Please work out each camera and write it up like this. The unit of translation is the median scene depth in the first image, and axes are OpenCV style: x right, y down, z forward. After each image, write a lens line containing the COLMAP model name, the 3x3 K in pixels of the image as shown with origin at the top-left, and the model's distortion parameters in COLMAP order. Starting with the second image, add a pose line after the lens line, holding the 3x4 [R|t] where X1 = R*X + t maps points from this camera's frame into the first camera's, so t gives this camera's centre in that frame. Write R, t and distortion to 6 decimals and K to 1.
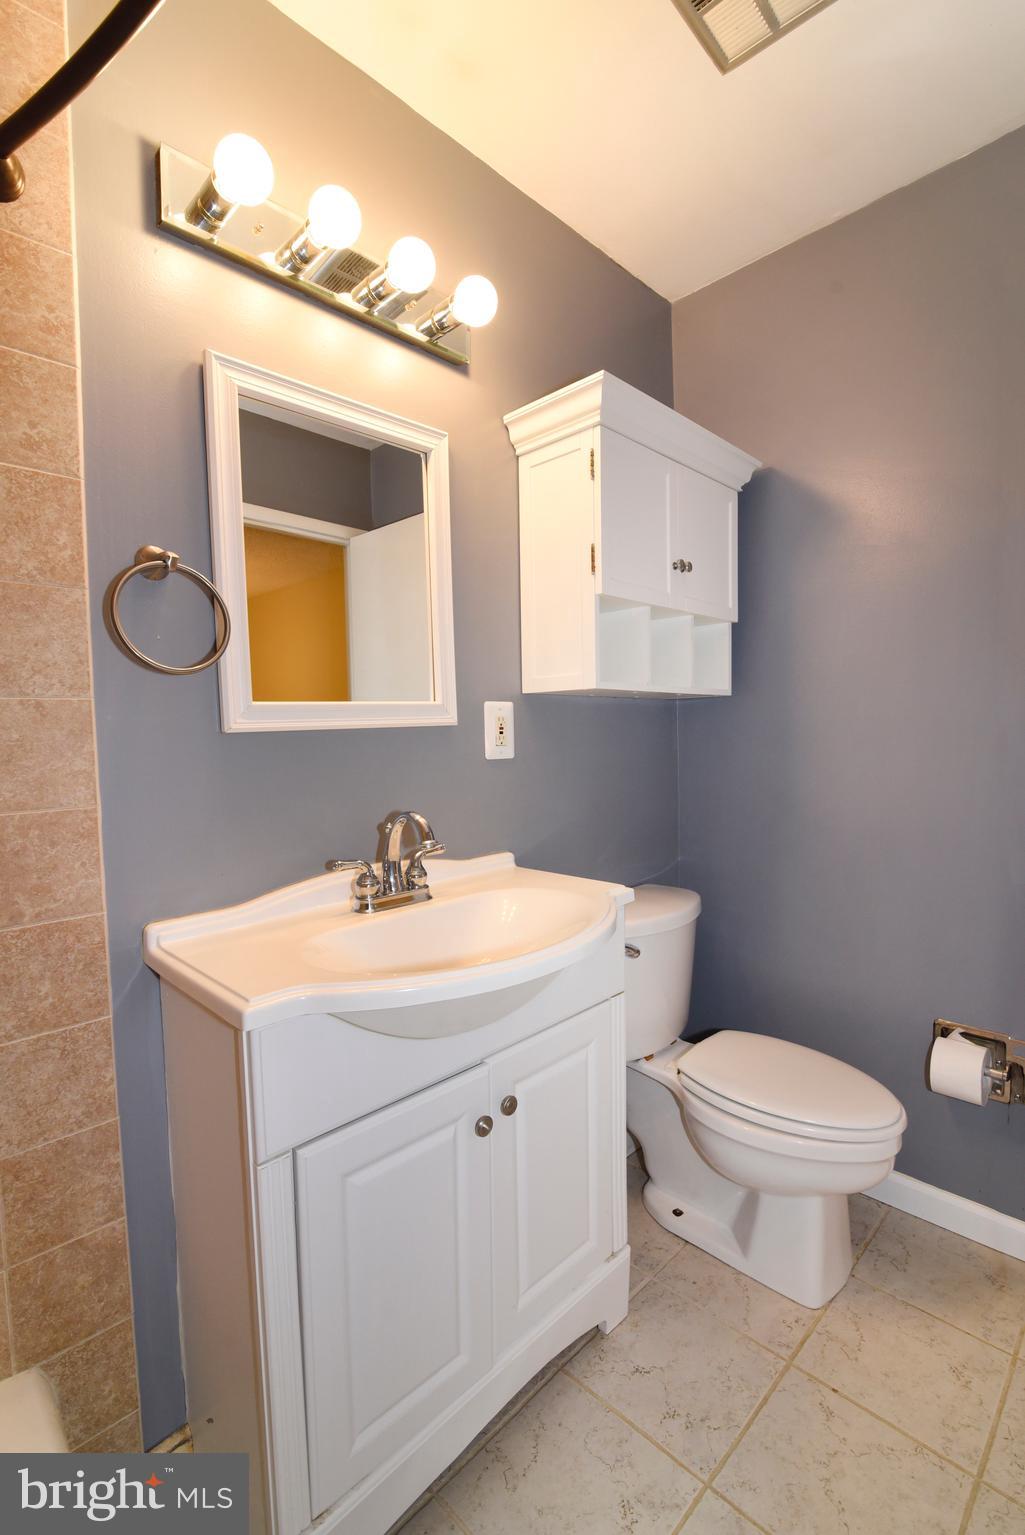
lens RADIAL K [[700.3, 0, 500.8], [0, 700.3, 769.6], [0, 0, 1]] dist [-0.023074, 0.002769]
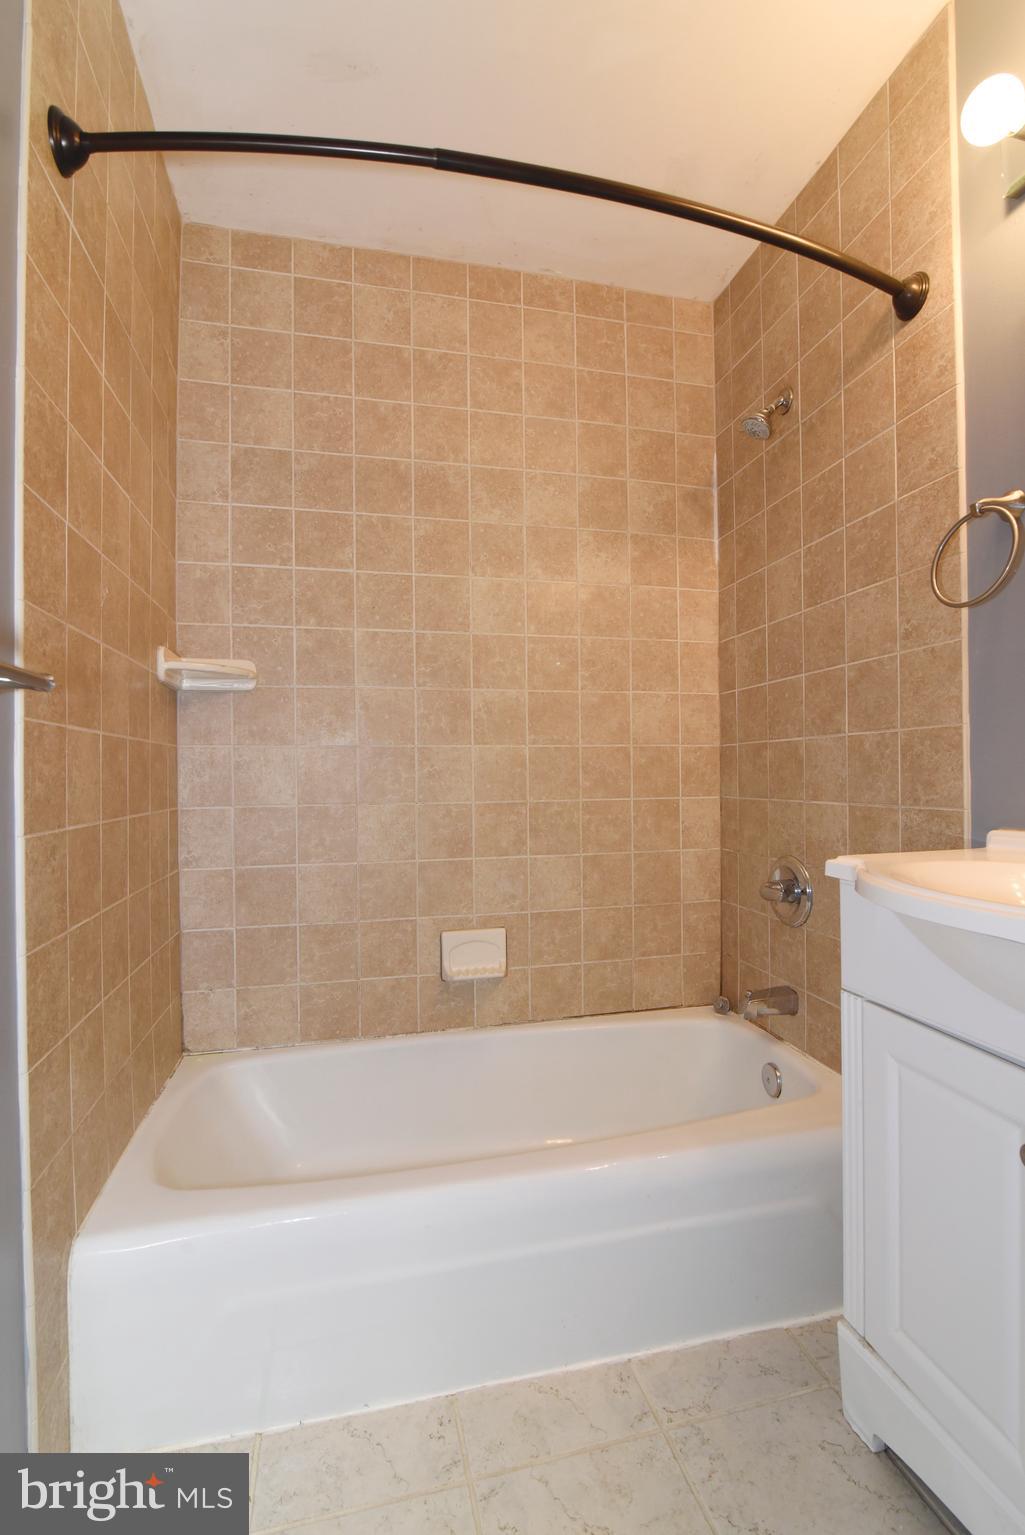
lens RADIAL K [[700.3, 0, 508.4], [0, 700.3, 768.4], [0, 0, 1]] dist [-0.023074, 0.002769]
pose [[-0.540736, 0.024527, -0.840835, 0.946369], [-0.031263, 0.998298, 0.049225, 0.099282], [0.840611, 0.052905, -0.539049, 1.025417]]
